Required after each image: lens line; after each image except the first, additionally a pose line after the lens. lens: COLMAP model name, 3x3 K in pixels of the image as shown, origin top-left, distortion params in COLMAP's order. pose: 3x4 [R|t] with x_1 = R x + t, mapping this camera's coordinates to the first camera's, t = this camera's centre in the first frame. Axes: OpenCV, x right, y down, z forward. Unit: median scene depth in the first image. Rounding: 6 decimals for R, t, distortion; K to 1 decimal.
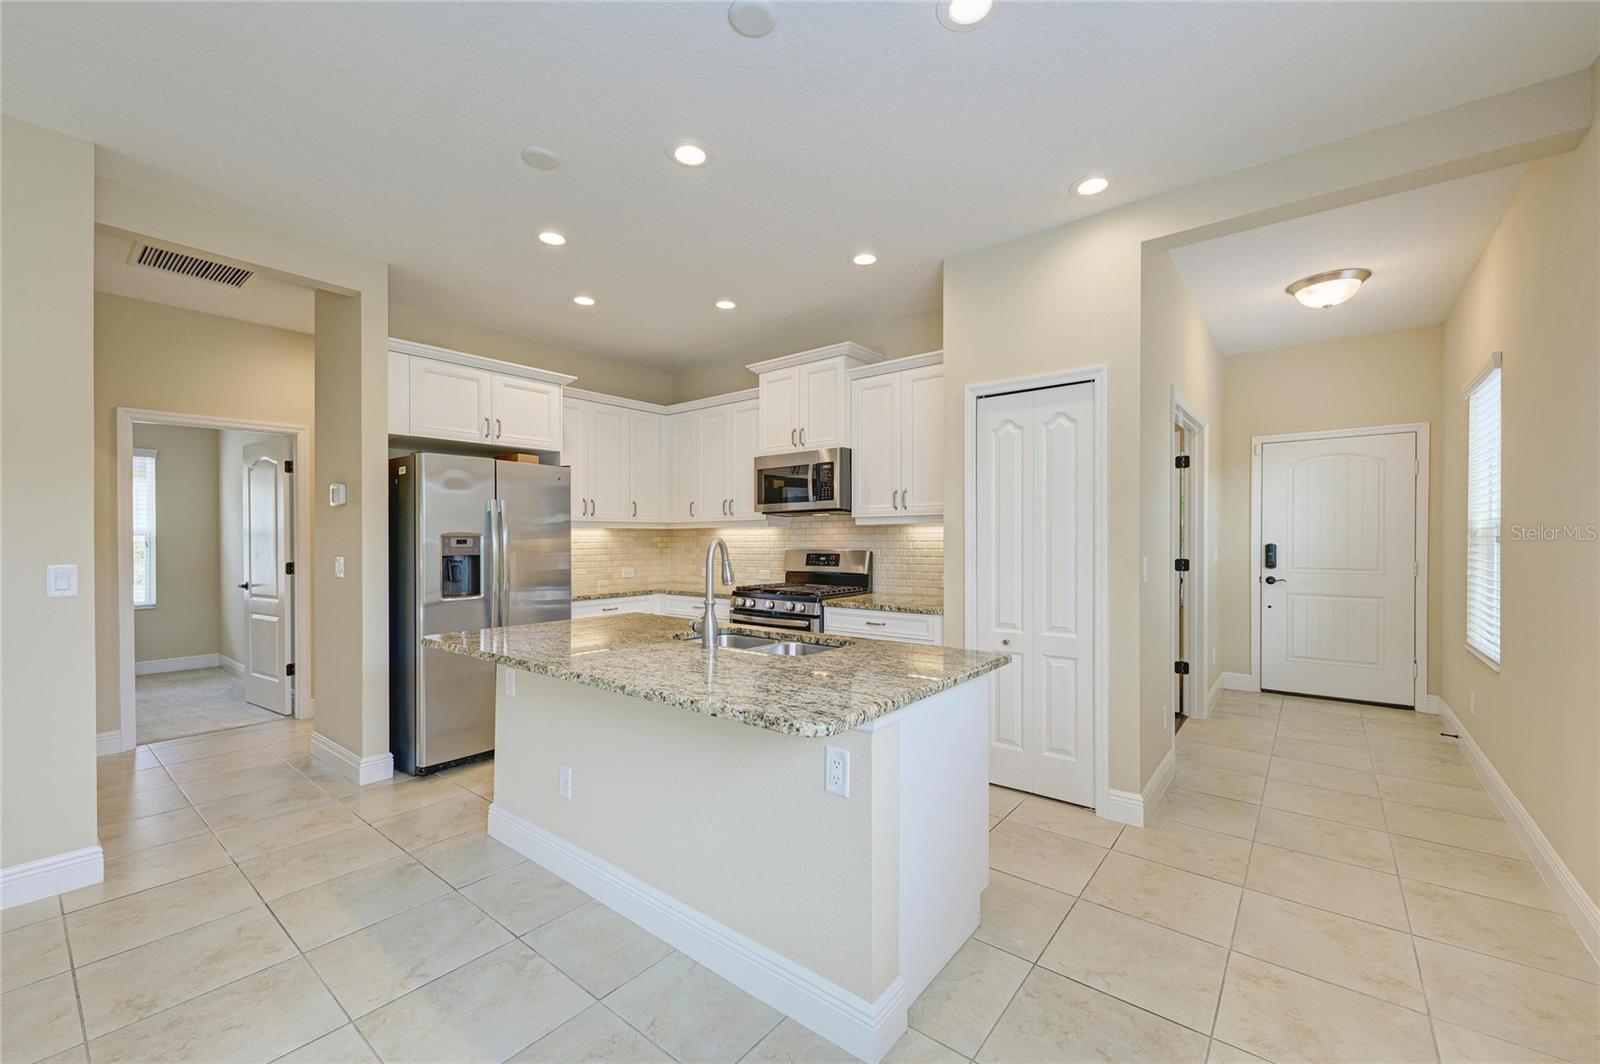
lens RADIAL K [[618.8, 0, 808.3], [0, 618.8, 540.8], [0, 0, 1]] dist [0.002418, -0.000103]
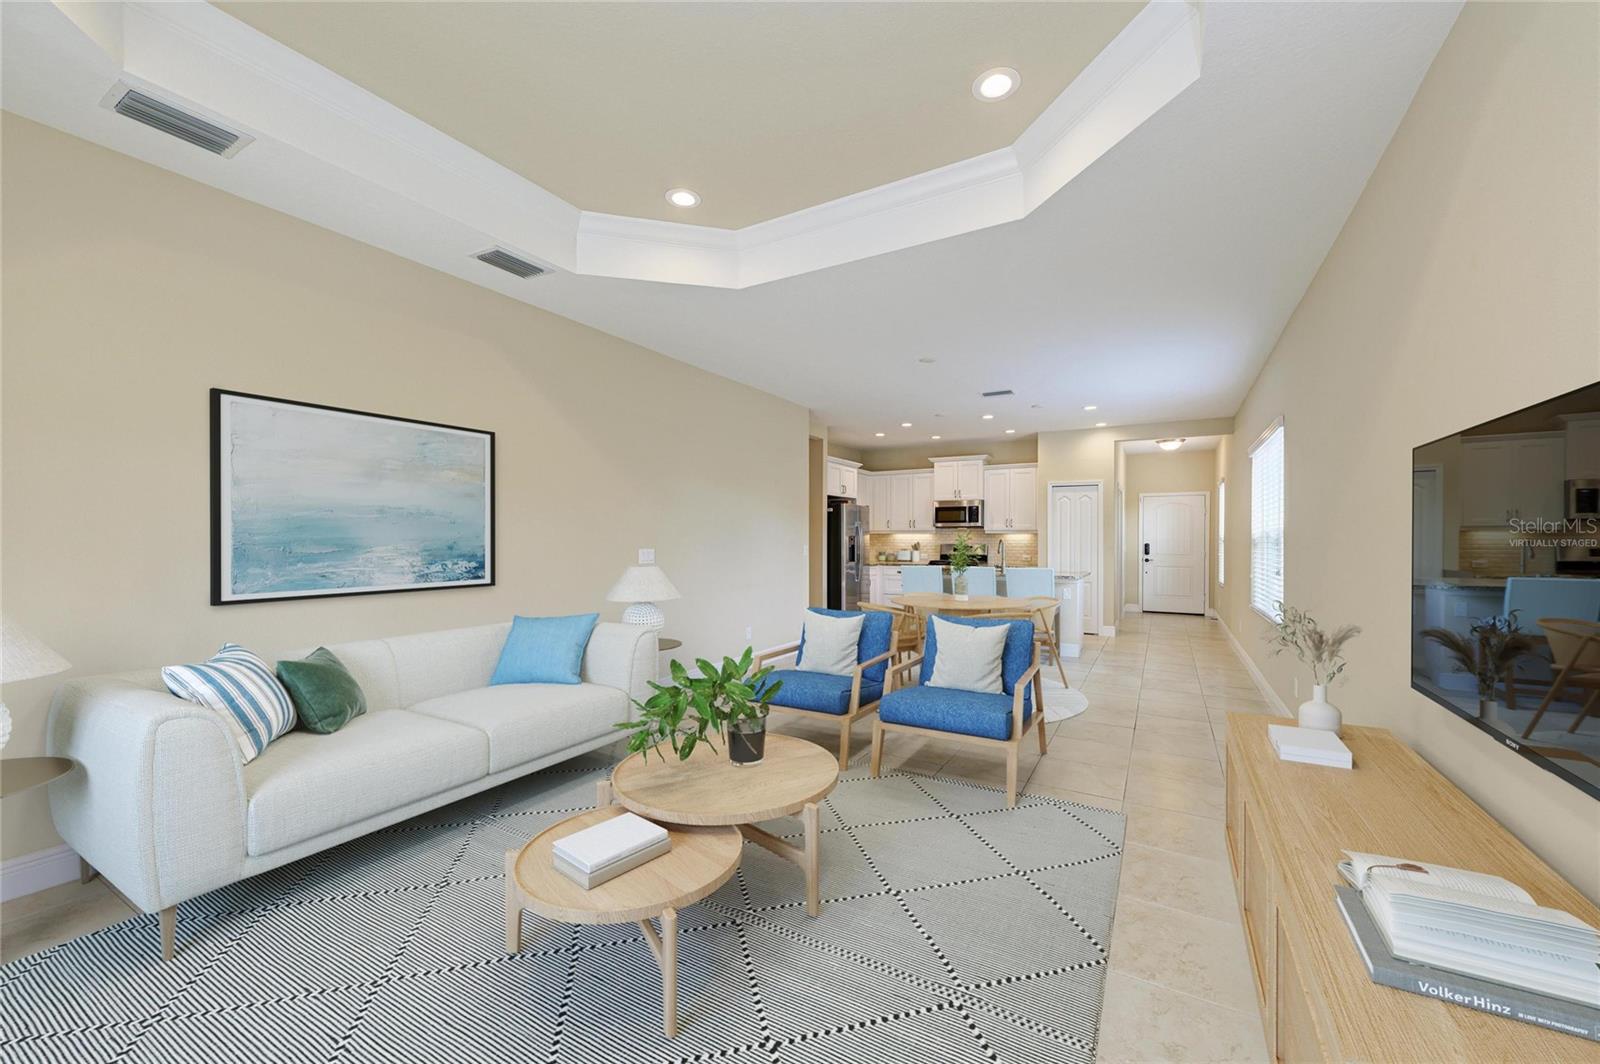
lens RADIAL K [[618.8, 0, 808.6], [0, 618.8, 535.0], [0, 0, 1]] dist [0.002418, -0.000103]
pose [[0.986498, 0.007684, 0.163591, -0.912713], [-0.006205, 0.999935, -0.009549, 0.005562], [-0.163653, 0.008405, 0.986482, -1.106584]]
